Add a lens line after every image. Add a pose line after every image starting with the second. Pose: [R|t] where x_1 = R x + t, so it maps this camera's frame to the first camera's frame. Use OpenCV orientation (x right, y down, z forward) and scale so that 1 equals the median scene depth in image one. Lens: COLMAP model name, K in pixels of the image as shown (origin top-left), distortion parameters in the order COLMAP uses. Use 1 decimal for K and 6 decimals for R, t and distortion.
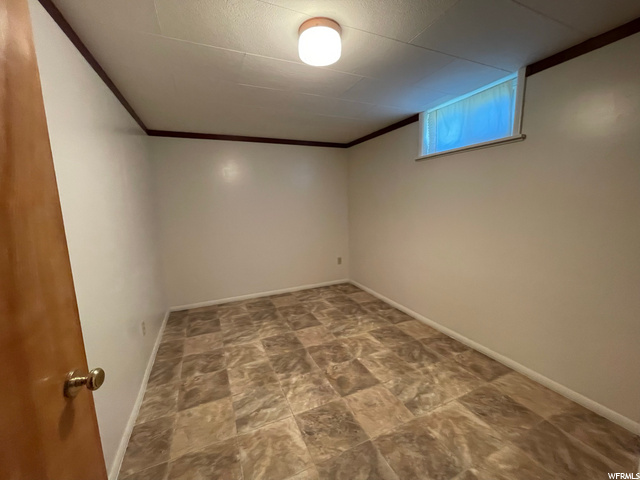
lens RADIAL K [[257.2, 0, 317.7], [0, 257.2, 239.8], [0, 0, 1]] dist [-0.000050, -0.000012]
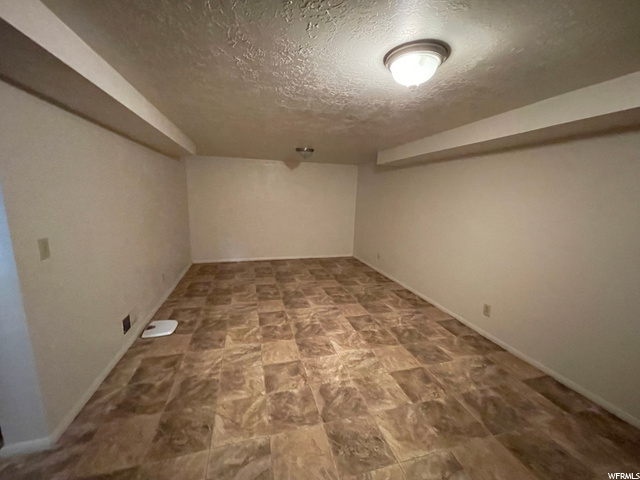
lens RADIAL K [[257.2, 0, 318.5], [0, 257.2, 240.2], [0, 0, 1]] dist [-0.000050, -0.000012]
pose [[-0.989092, -0.028231, 0.144570, -0.156228], [0.017493, 0.952006, 0.305579, -0.340110], [-0.146258, 0.304774, -0.941128, 1.875163]]
